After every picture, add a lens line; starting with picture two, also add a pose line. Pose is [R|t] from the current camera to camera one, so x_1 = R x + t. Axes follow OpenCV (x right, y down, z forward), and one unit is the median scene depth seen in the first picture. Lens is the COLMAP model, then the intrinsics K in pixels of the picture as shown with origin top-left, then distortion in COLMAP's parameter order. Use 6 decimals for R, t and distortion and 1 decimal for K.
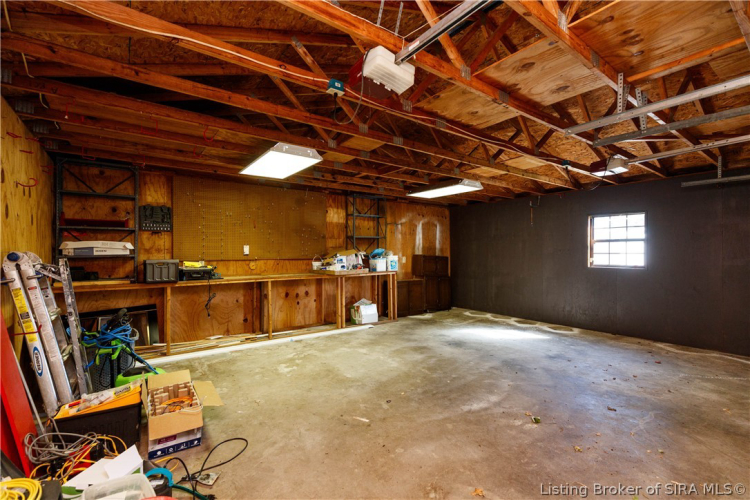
lens RADIAL K [[339.4, 0, 375.0], [0, 339.4, 250.0], [0, 0, 1]] dist [0.001368, 0.000344]
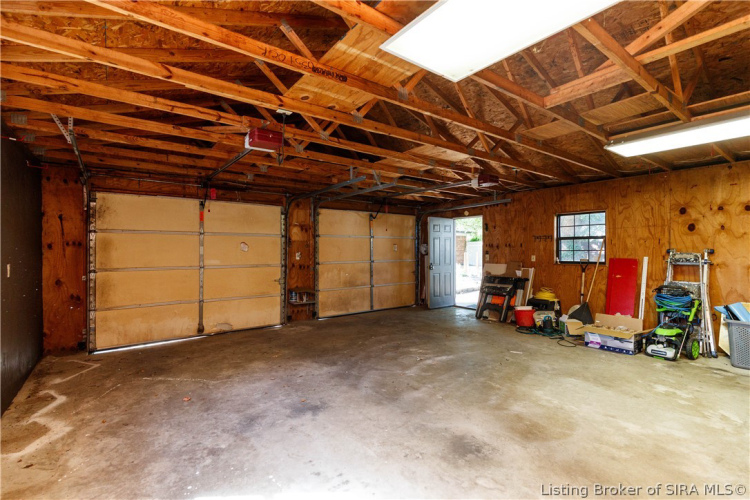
lens RADIAL K [[339.4, 0, 375.0], [0, 339.4, 250.0], [0, 0, 1]] dist [0.001368, 0.000344]
pose [[-0.999873, 0.004083, -0.015403, 0.465707], [0.004165, 0.999977, -0.005311, 0.013762], [0.015380, -0.005374, -0.999867, 1.861559]]
